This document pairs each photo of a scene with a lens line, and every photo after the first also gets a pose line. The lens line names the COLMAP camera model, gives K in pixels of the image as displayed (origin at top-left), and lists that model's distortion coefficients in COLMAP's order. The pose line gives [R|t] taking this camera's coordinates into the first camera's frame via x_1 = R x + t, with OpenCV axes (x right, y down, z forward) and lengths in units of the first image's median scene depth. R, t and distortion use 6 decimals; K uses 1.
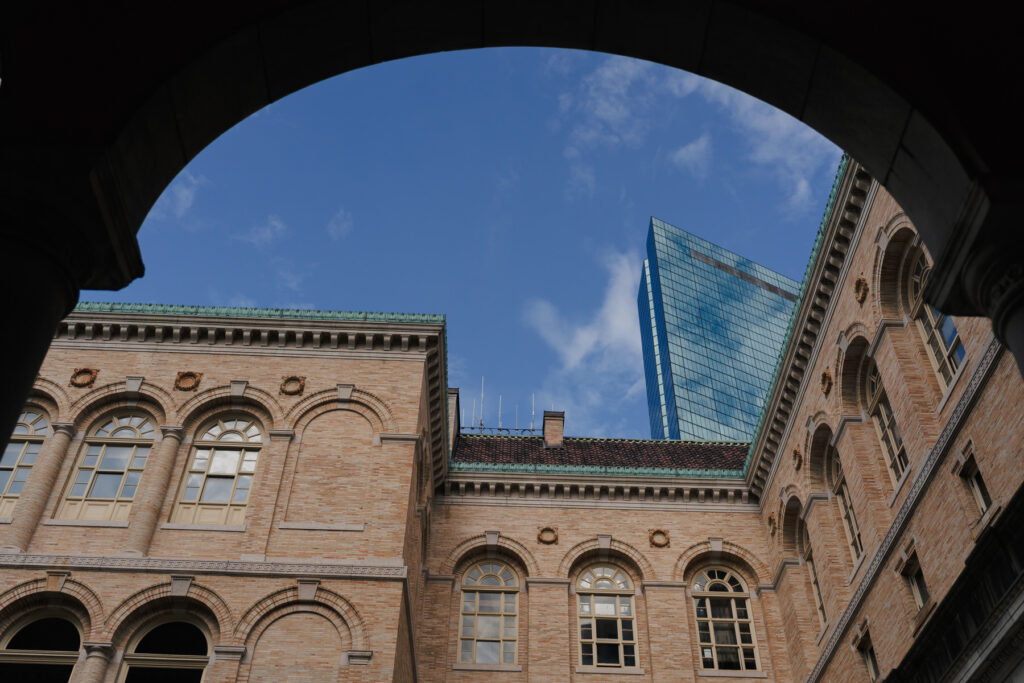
lens RADIAL K [[971.6, 0, 515.3], [0, 971.6, 338.2], [0, 0, 1]] dist [0.001389, 0.000000]
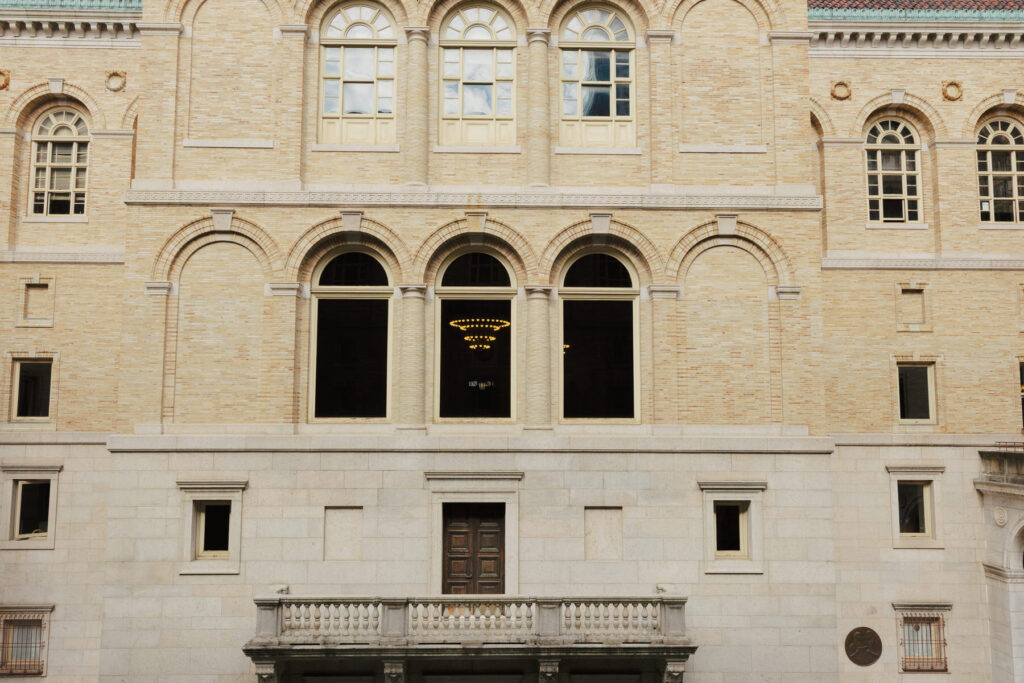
lens RADIAL K [[813.9, 0, 515.2], [0, 813.9, 346.0], [0, 0, 1]] dist [-0.001425, 0.006226]
pose [[0.999858, -0.014811, -0.008036, -0.359806], [0.016595, 0.782667, 0.622220, -0.140546], [-0.002927, -0.622265, 0.782801, 0.226633]]
